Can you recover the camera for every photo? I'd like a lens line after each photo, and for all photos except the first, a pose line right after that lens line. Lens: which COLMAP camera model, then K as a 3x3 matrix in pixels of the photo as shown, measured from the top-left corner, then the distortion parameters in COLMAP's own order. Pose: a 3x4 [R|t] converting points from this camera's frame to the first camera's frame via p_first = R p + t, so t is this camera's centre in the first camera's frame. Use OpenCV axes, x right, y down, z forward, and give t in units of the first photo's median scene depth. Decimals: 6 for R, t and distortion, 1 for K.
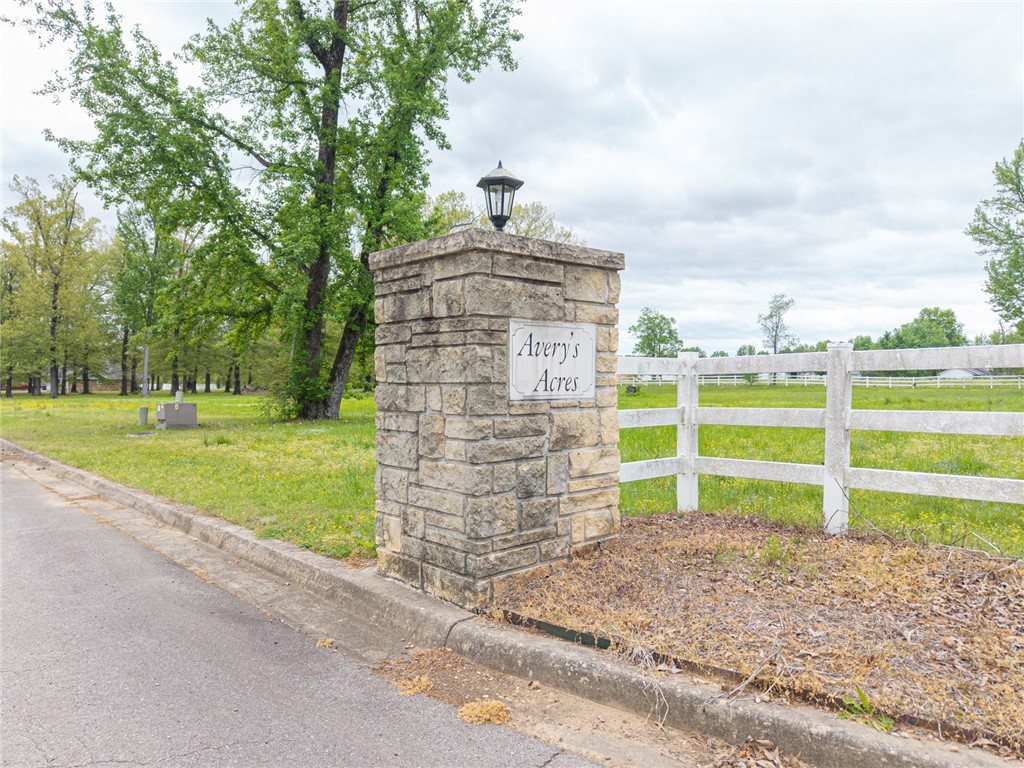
lens RADIAL K [[695.1, 0, 517.4], [0, 695.1, 390.0], [0, 0, 1]] dist [0.034822, -0.039030]
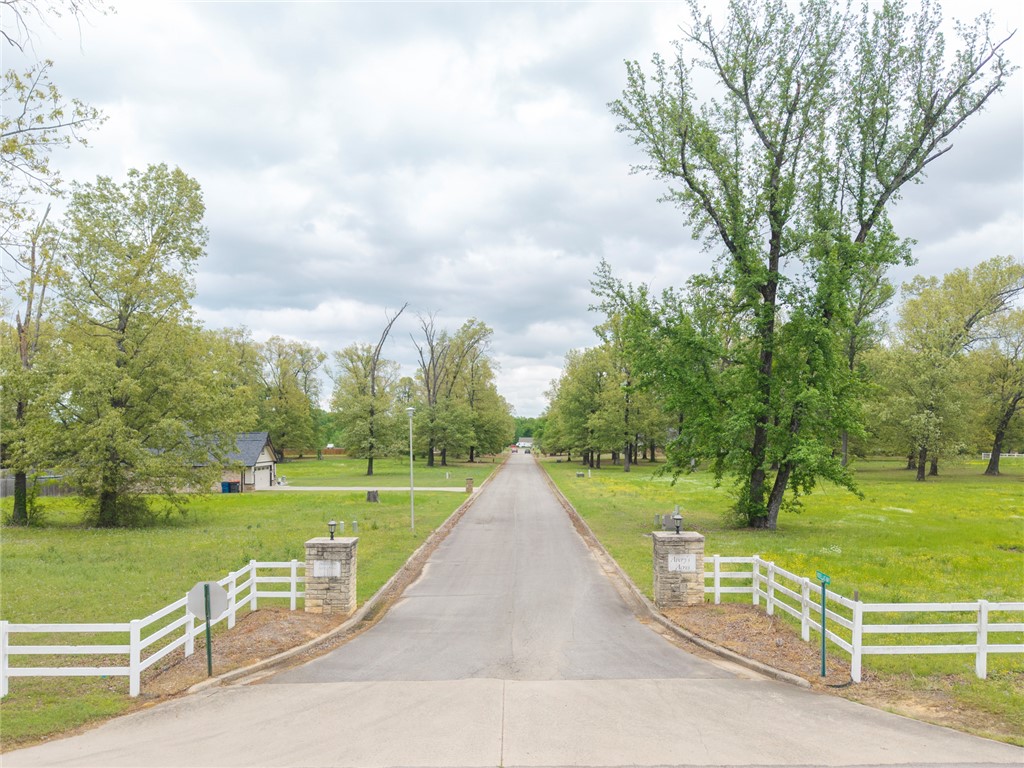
lens RADIAL K [[695.1, 0, 517.4], [0, 695.1, 390.0], [0, 0, 1]] dist [0.034822, -0.039030]
pose [[0.735474, -0.047188, -0.675907, 2.333737], [-0.019991, 0.995626, -0.091262, -0.707334], [0.677257, 0.080632, 0.731314, -3.091663]]
